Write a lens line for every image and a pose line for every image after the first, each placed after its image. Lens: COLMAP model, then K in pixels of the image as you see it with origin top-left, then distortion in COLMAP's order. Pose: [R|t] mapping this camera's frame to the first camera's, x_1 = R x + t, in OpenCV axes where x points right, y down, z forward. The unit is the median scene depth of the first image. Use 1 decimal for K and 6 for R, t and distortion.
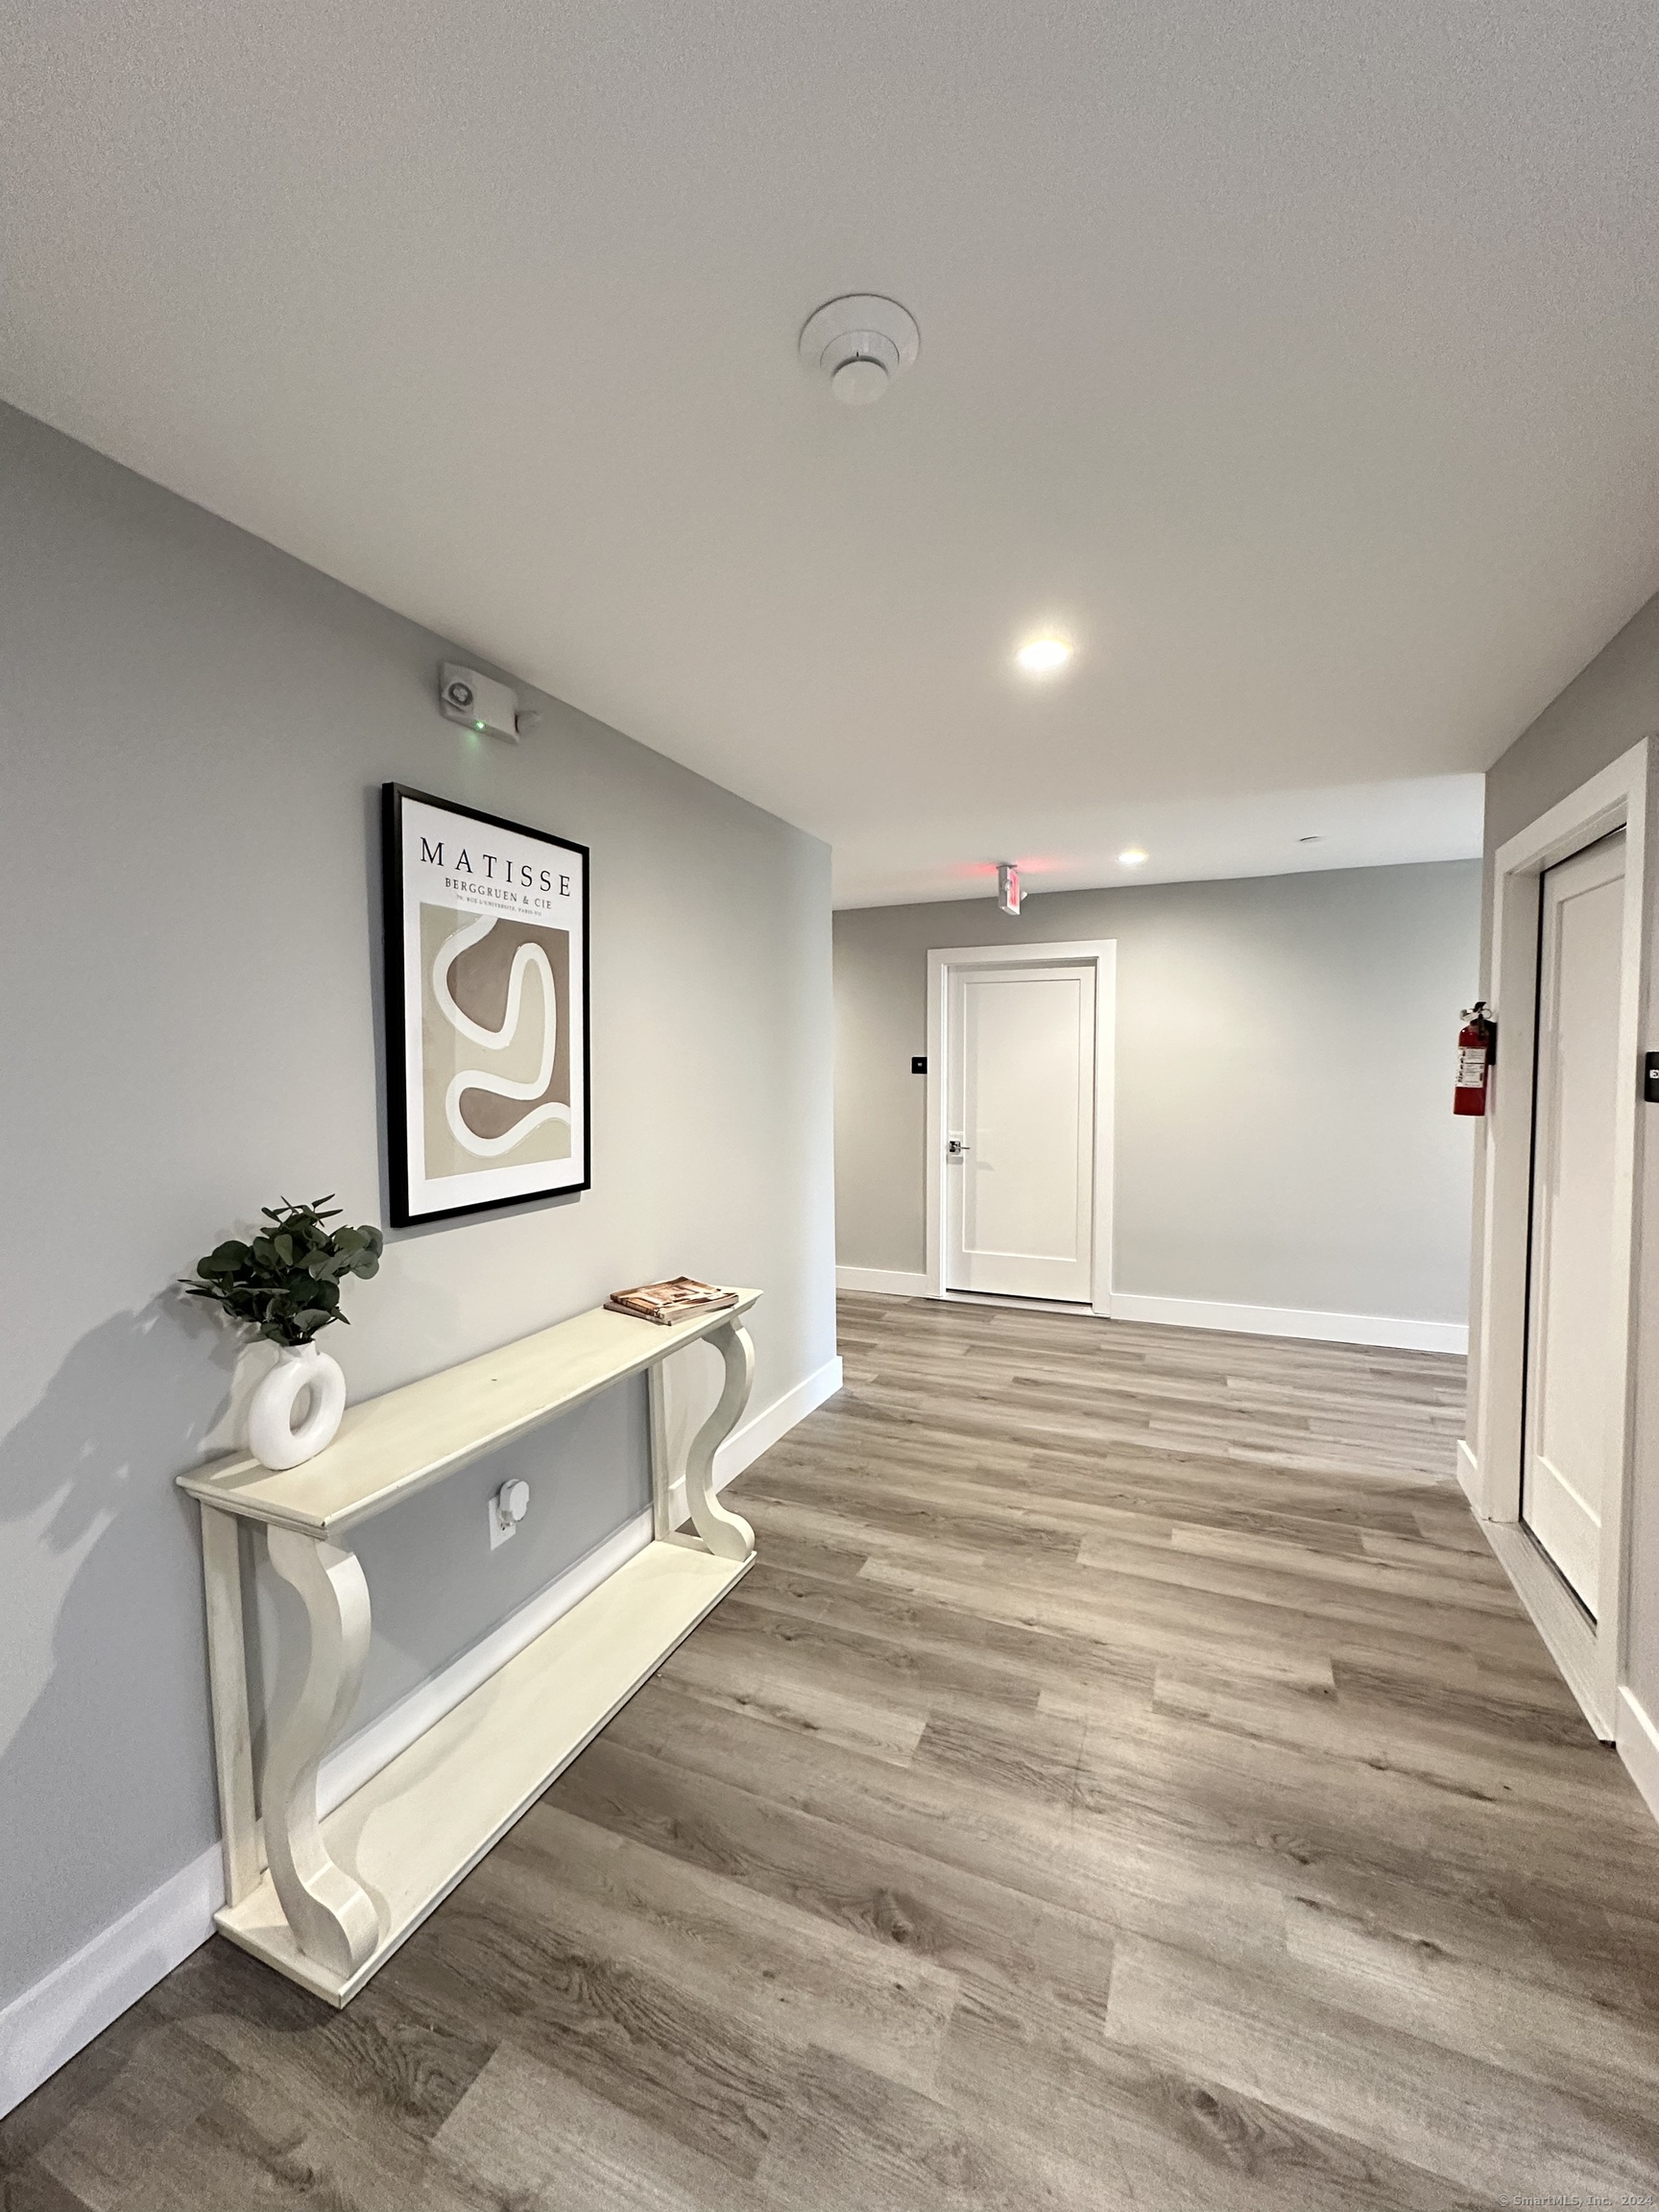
lens RADIAL K [[883.8, 0, 828.9], [0, 883.8, 1099.3], [0, 0, 1]] dist [-0.000664, 0.000267]
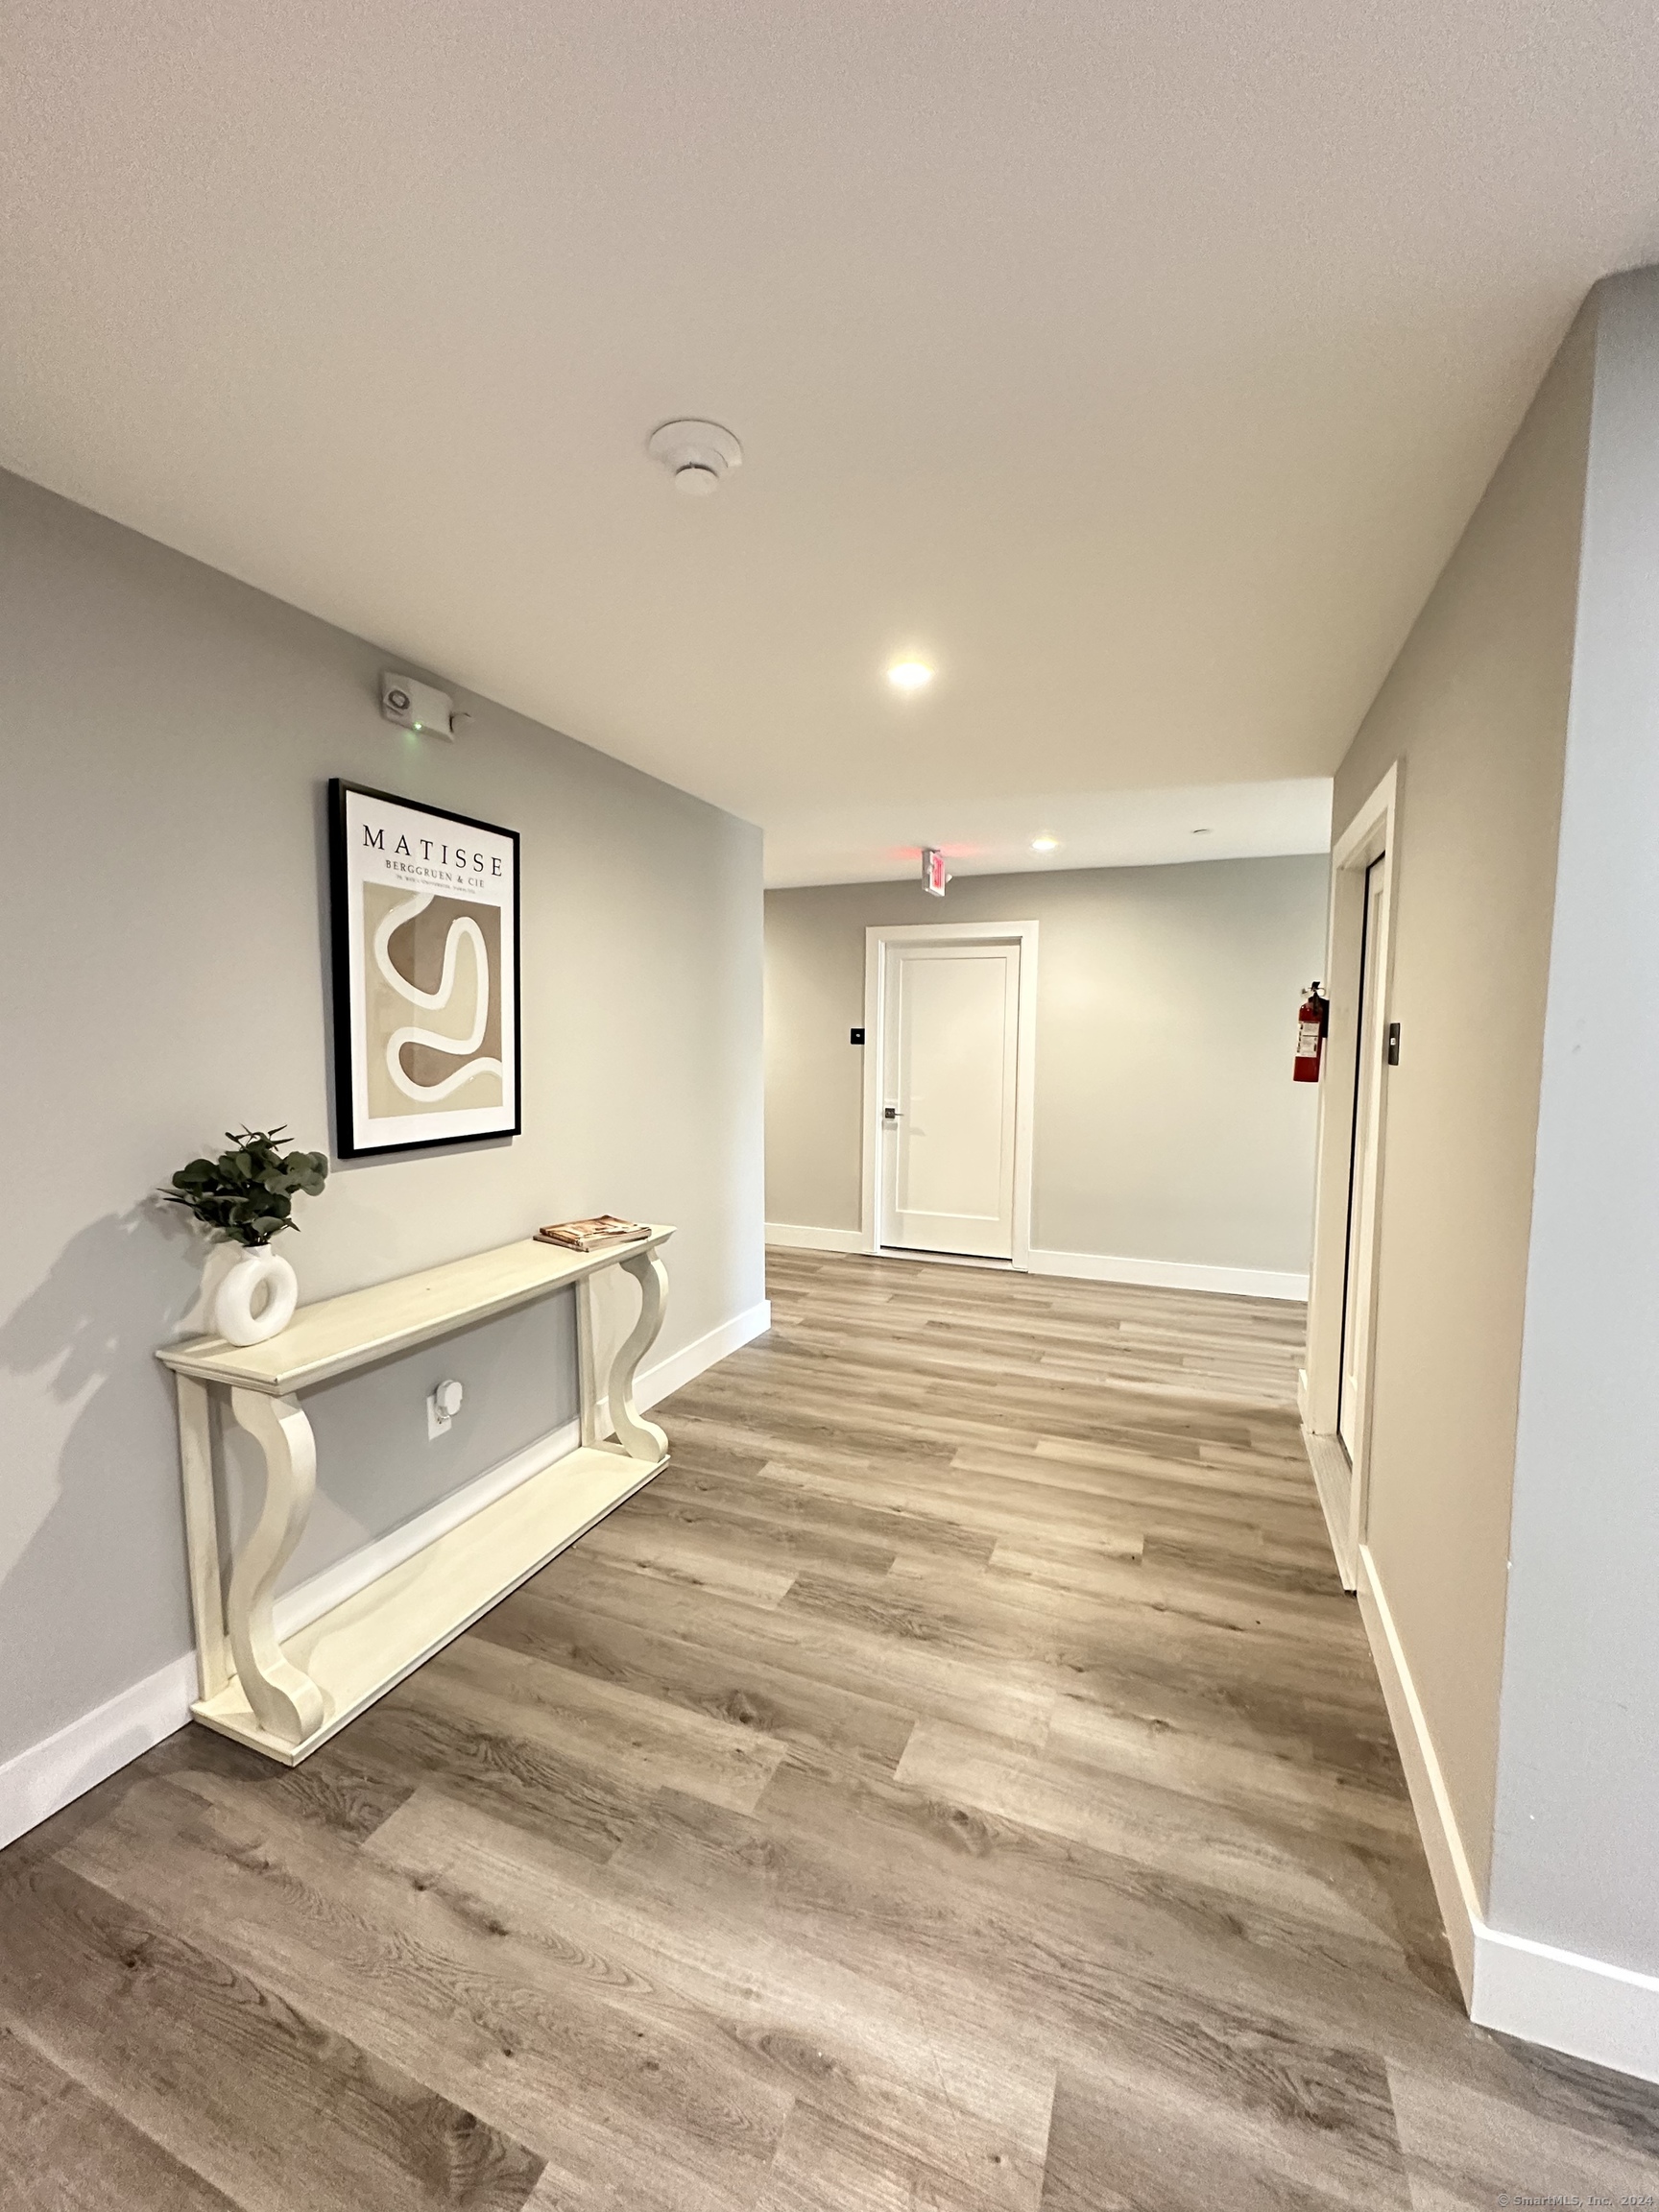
lens RADIAL K [[883.8, 0, 828.0], [0, 883.8, 1099.3], [0, 0, 1]] dist [-0.000664, 0.000267]
pose [[0.999693, 0.011433, 0.021998, 0.106743], [-0.012027, 0.999562, 0.027051, 0.021589], [-0.021679, -0.027307, 0.999392, -0.155034]]
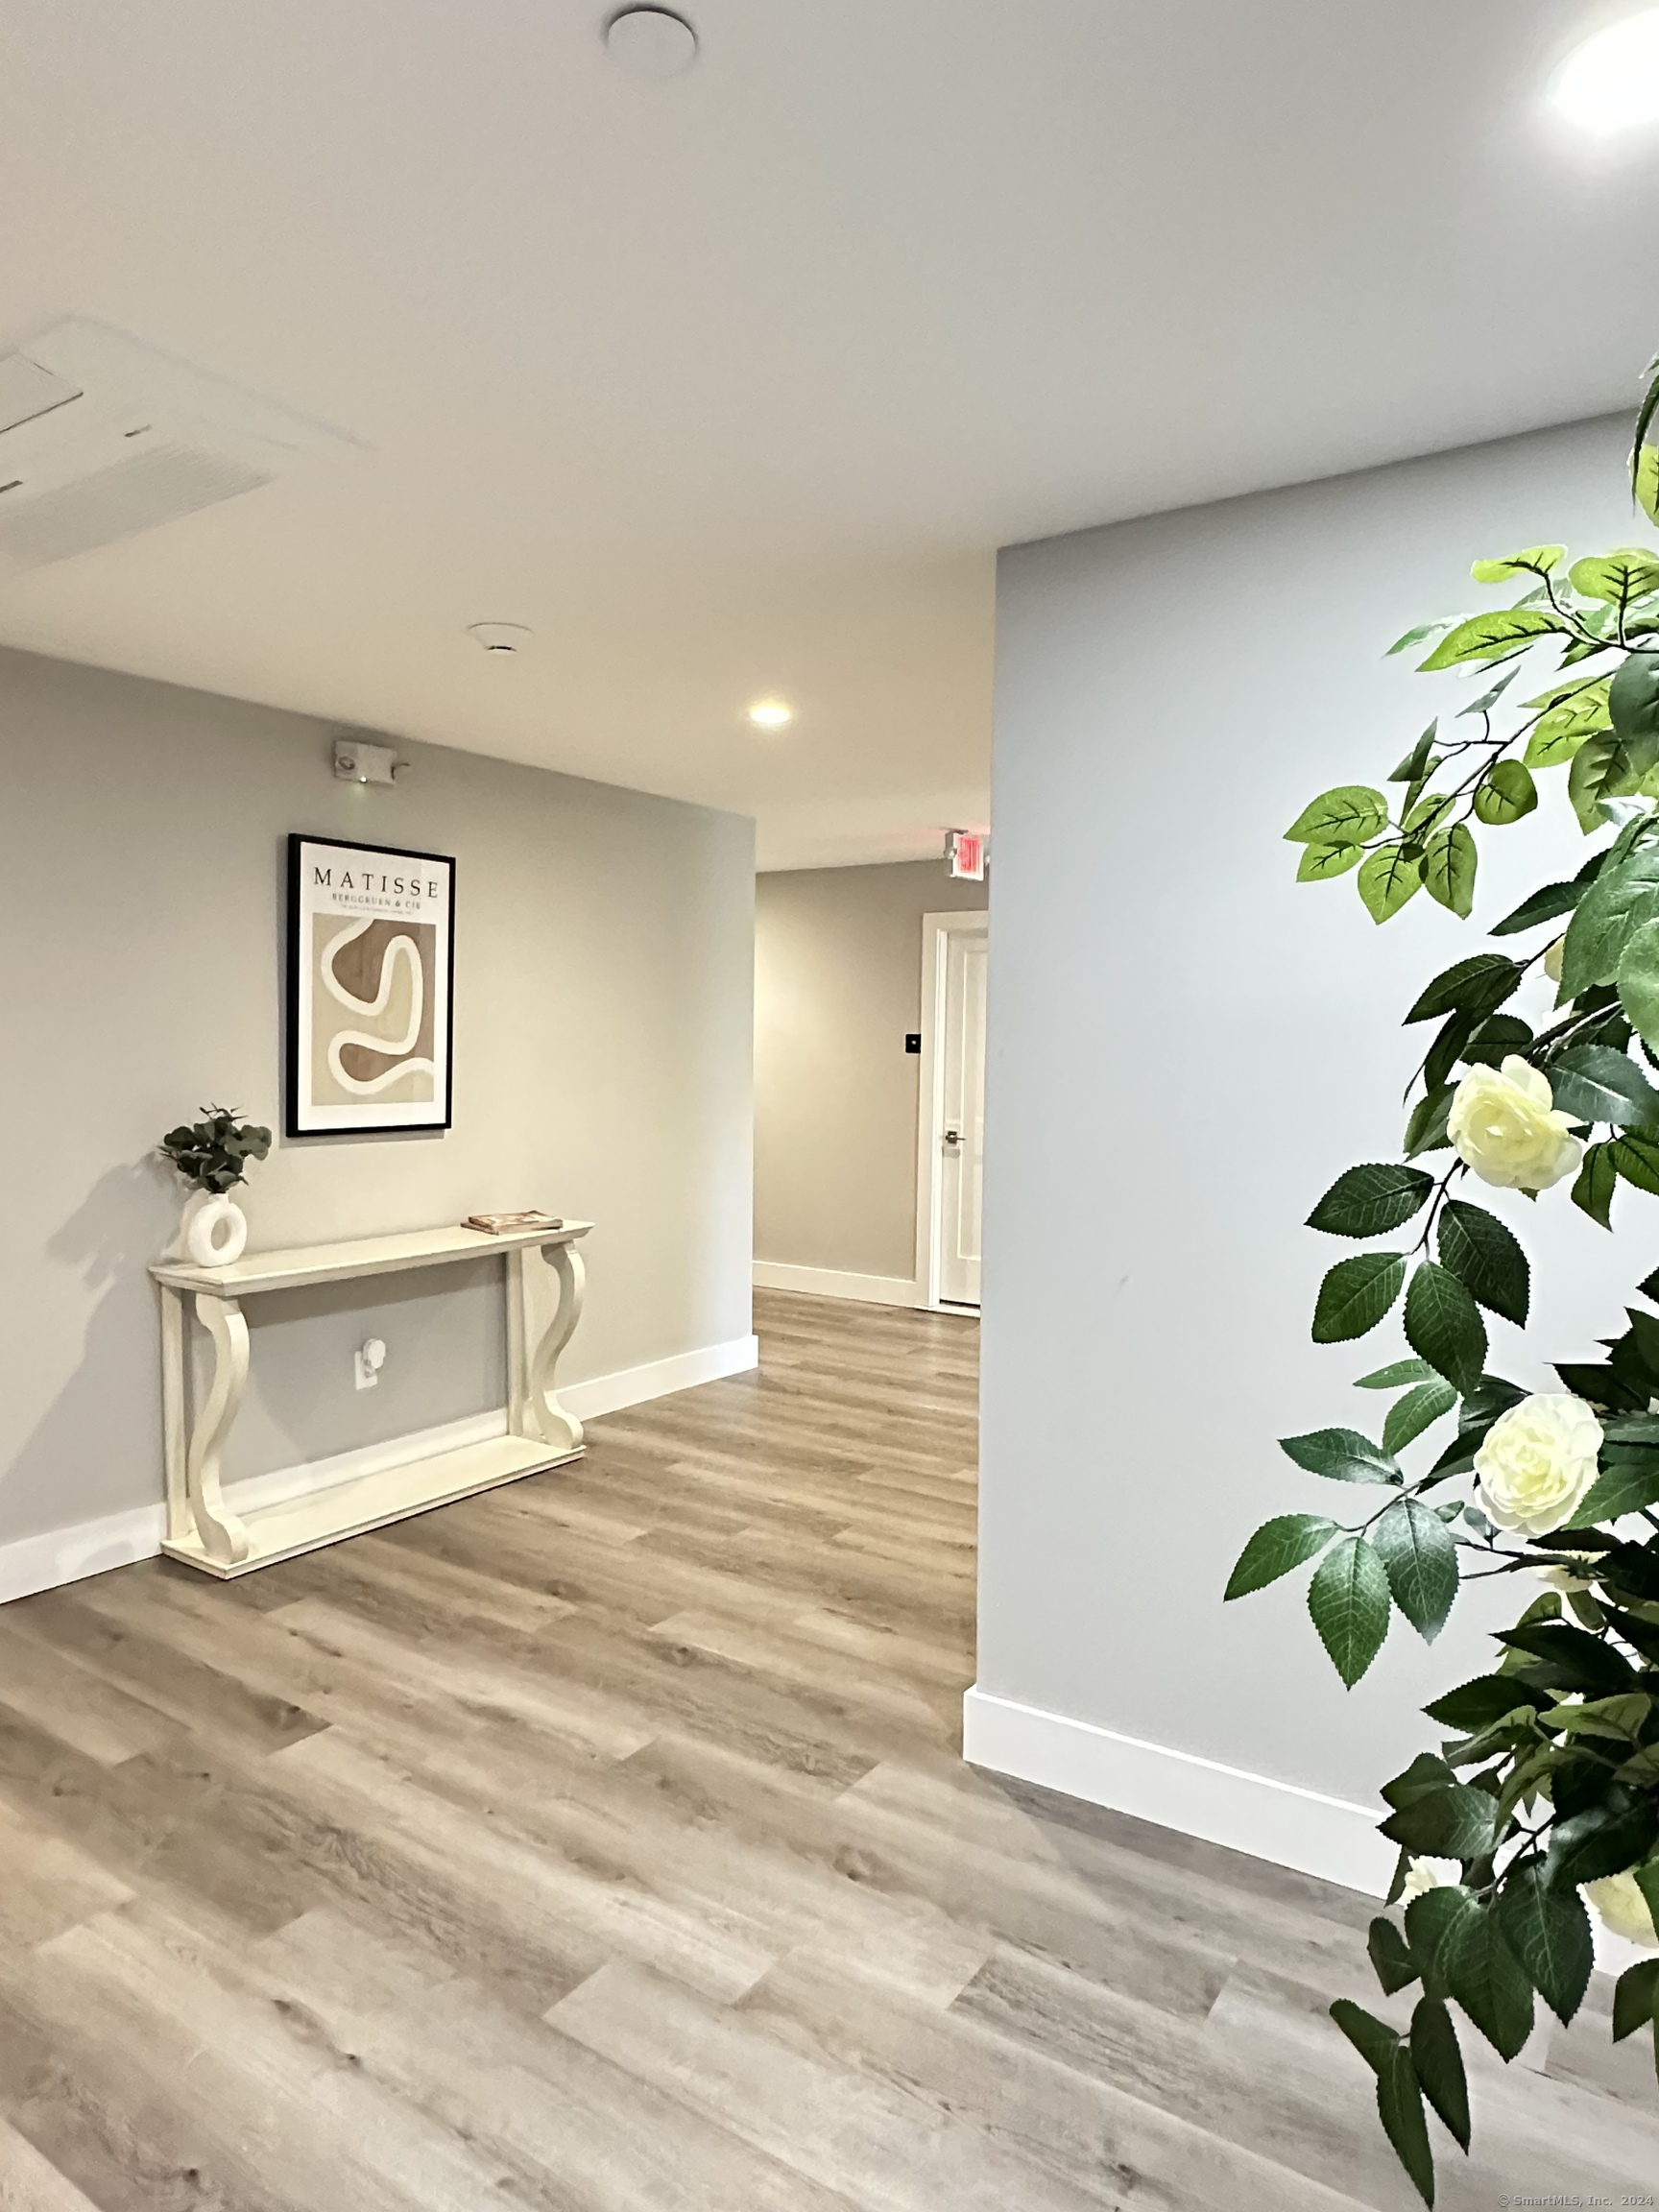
lens RADIAL K [[1355.3, 0, 809.9], [0, 1355.3, 1088.7], [0, 0, 1]] dist [-0.001575, -0.000388]
pose [[0.980857, 0.026055, -0.192977, 0.634066], [-0.028195, 0.999568, -0.008349, 0.049512], [0.192676, 0.013630, 0.981168, -0.833066]]
